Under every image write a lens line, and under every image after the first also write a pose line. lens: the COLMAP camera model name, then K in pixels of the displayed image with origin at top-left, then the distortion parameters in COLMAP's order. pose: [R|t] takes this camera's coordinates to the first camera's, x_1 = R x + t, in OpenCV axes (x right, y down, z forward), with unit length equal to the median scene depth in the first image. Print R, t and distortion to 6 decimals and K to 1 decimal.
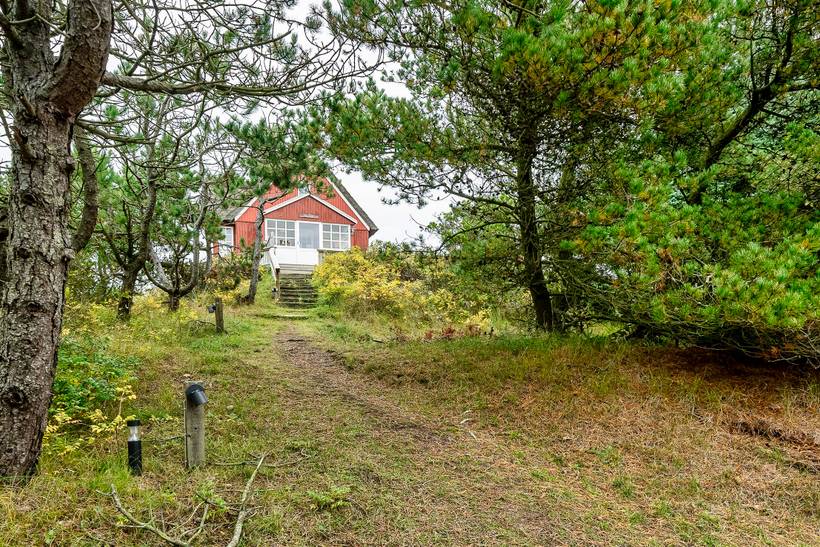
lens RADIAL K [[519.7, 0, 414.5], [0, 519.7, 322.3], [0, 0, 1]] dist [0.008071, 0.000279]
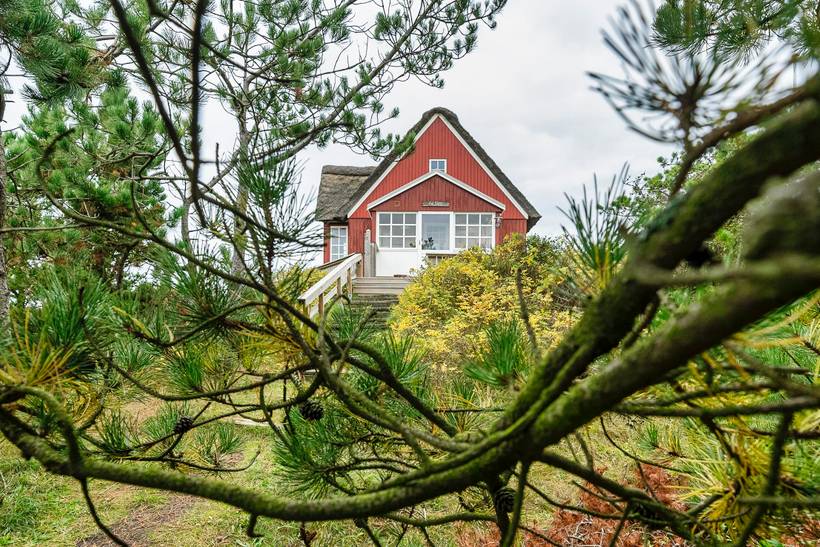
lens RADIAL K [[519.8, 0, 411.4], [0, 519.8, 344.4], [0, 0, 1]] dist [0.005539, 0.000659]
pose [[0.937039, 0.019455, -0.348683, 0.016131], [-0.001518, 0.998664, 0.051643, -0.049685], [0.349222, -0.047862, 0.935817, 0.315454]]
